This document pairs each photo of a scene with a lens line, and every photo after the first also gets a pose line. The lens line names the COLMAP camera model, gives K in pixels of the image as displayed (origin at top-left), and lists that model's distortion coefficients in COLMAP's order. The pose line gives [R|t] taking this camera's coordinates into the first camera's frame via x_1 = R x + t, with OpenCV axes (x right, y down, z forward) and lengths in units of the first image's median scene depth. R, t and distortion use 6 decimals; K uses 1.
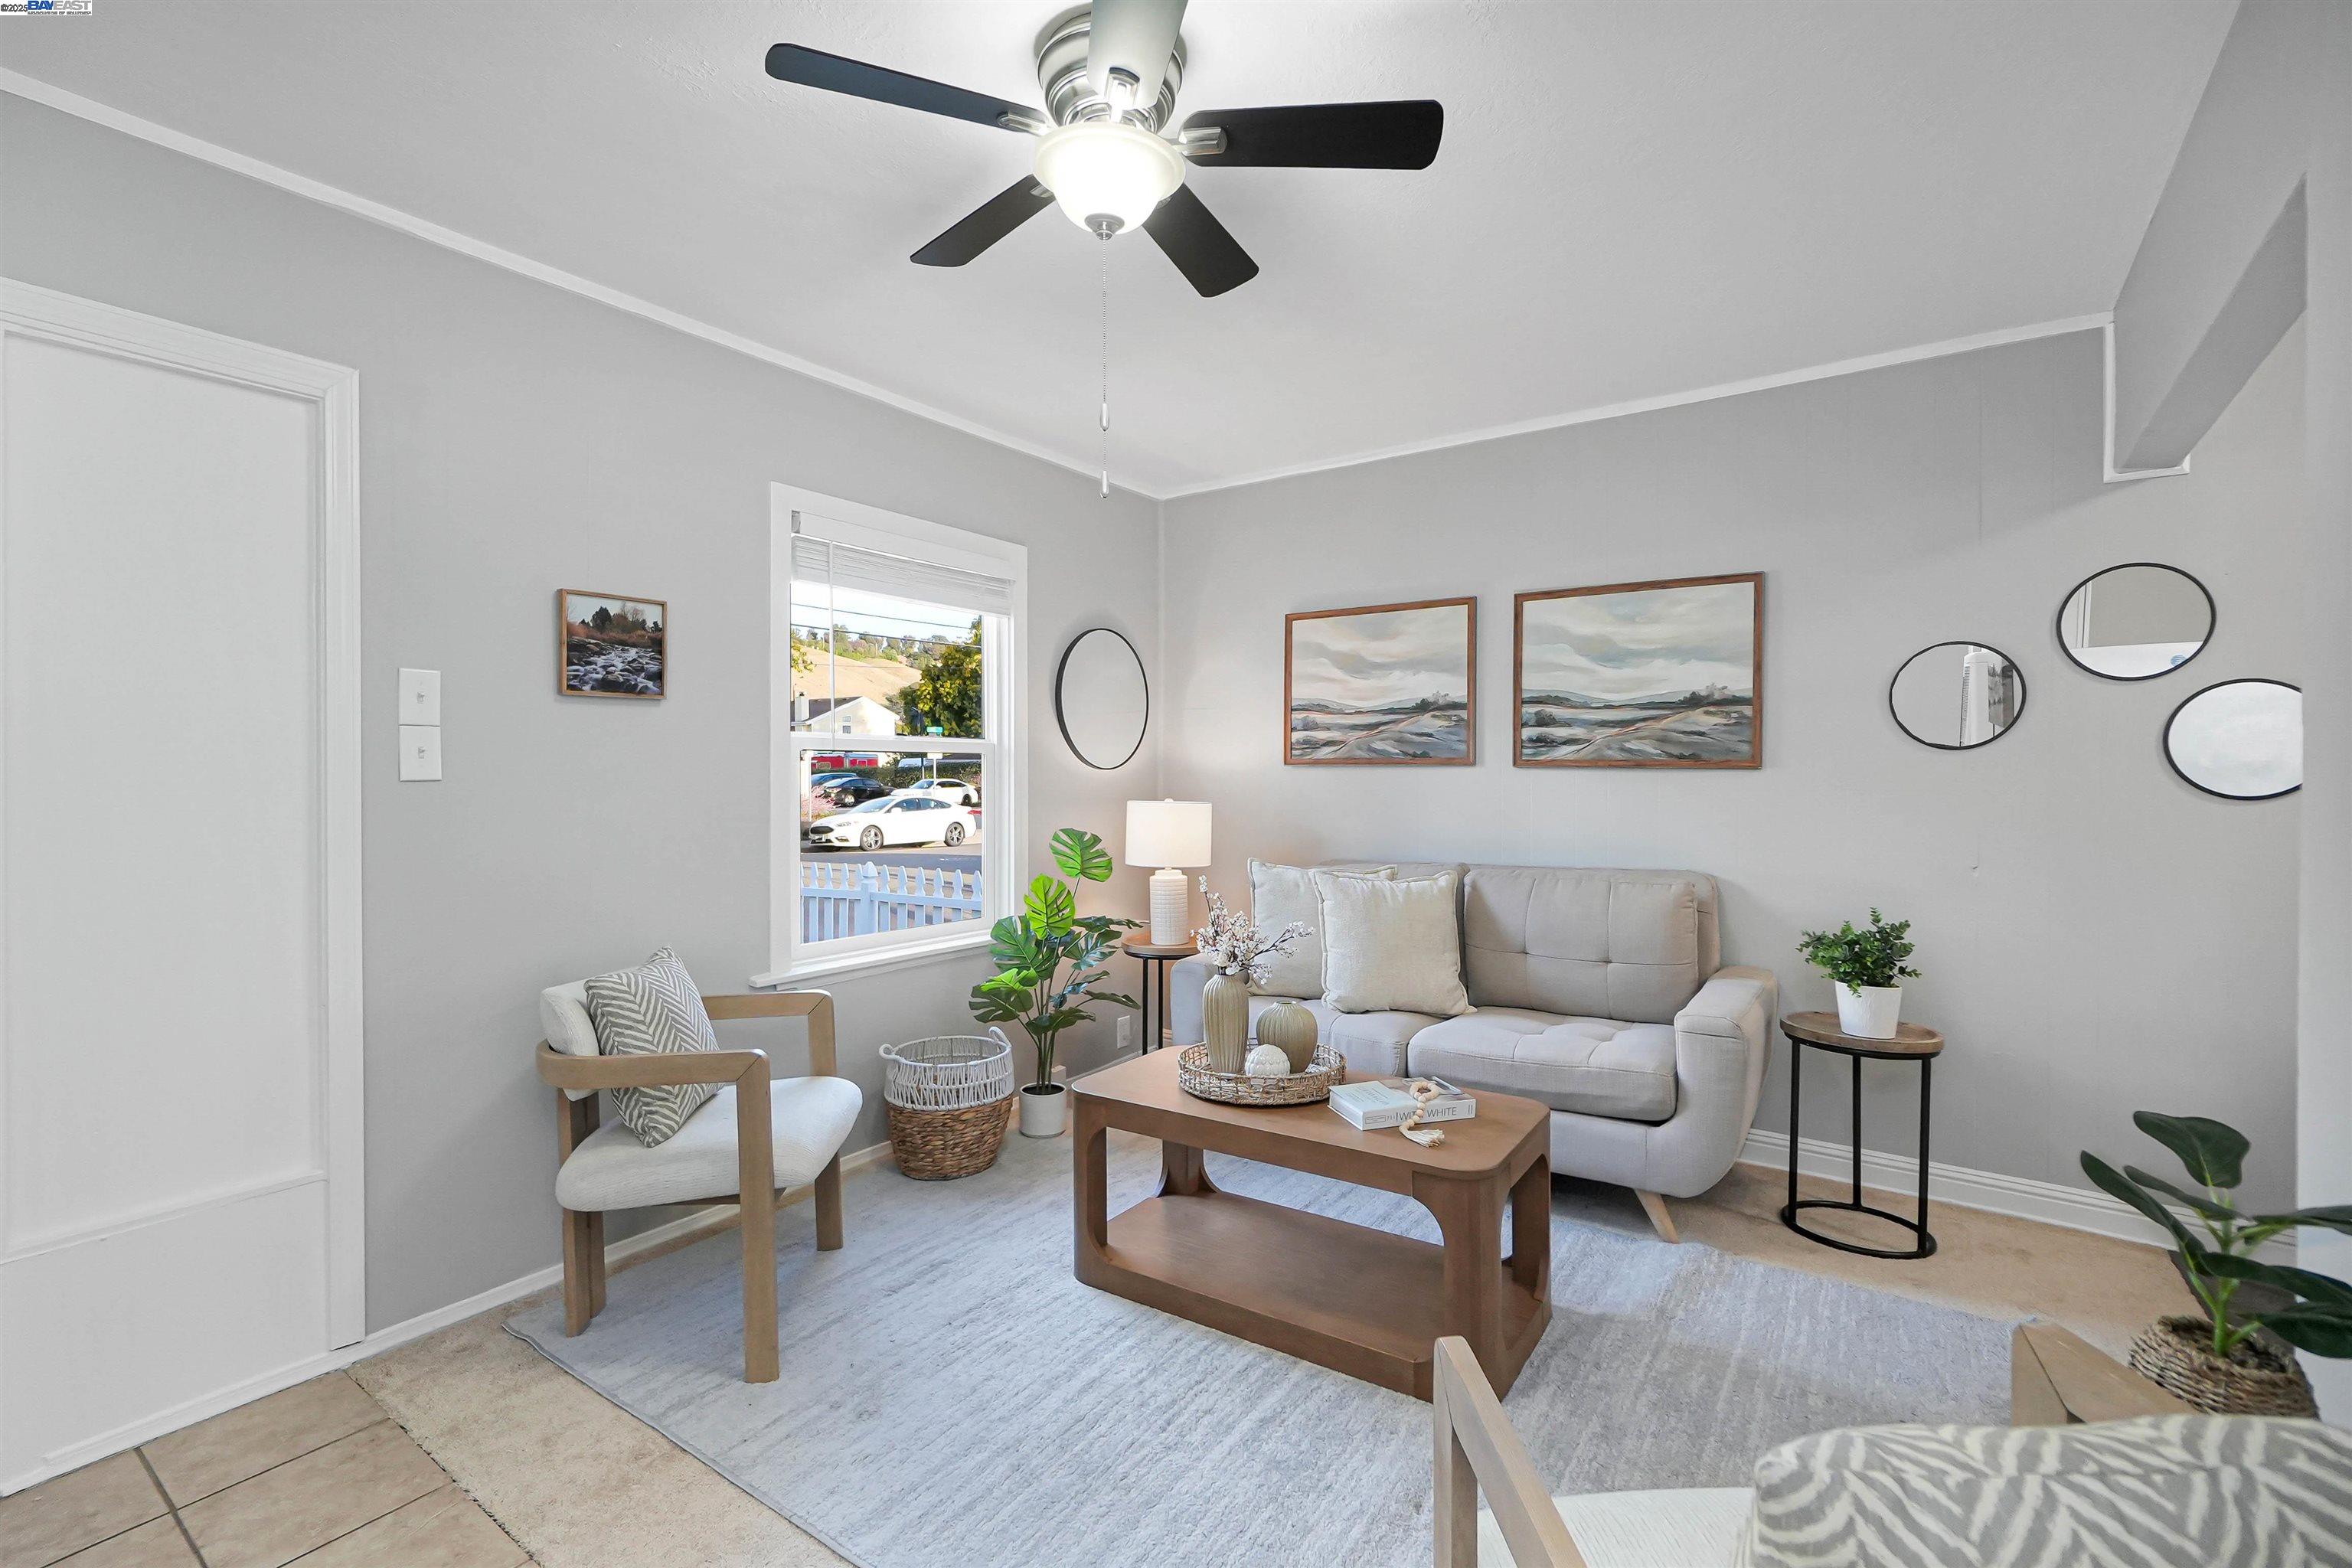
lens RADIAL K [[1021.7, 0, 1165.9], [0, 1021.7, 761.2], [0, 0, 1]] dist [-0.002761, 0.003429]
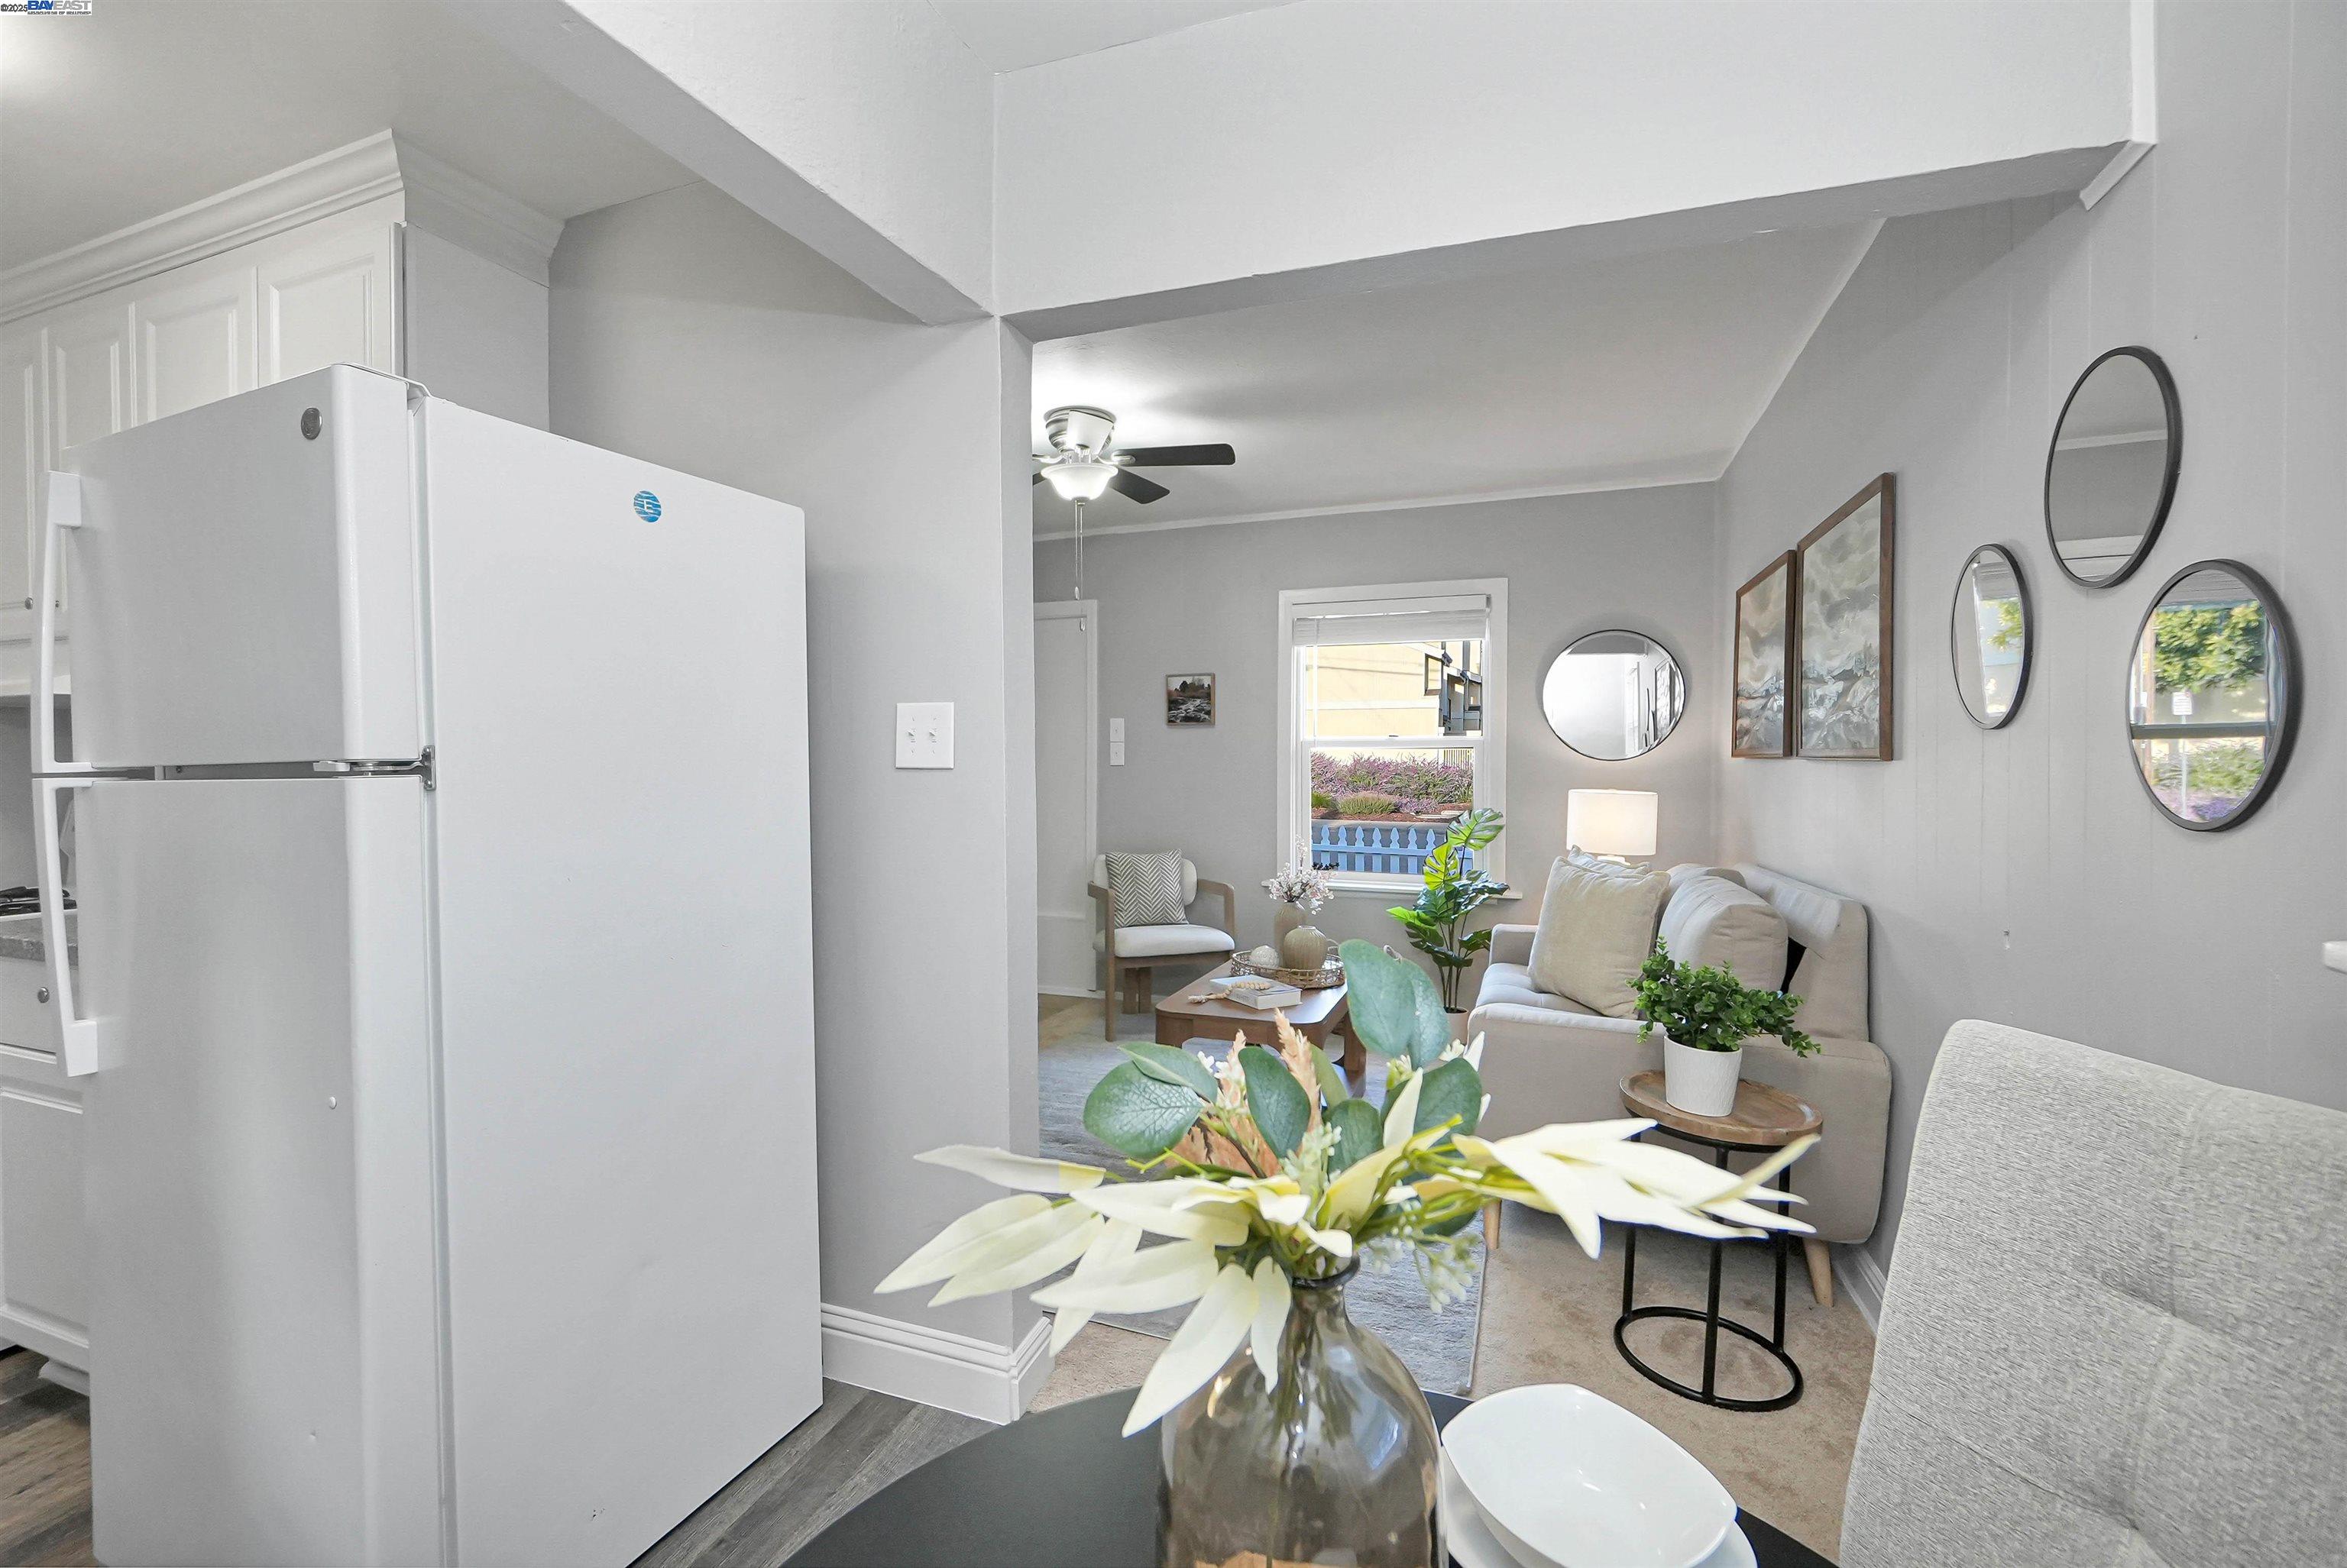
lens RADIAL K [[1019.3, 0, 1163.4], [0, 1019.3, 761.3], [0, 0, 1]] dist [-0.002761, 0.003429]
pose [[0.257120, 0.001978, -0.966378, 1.351075], [0.009134, 0.999948, 0.004476, -0.000536], [0.966336, -0.009978, 0.257088, 0.428558]]
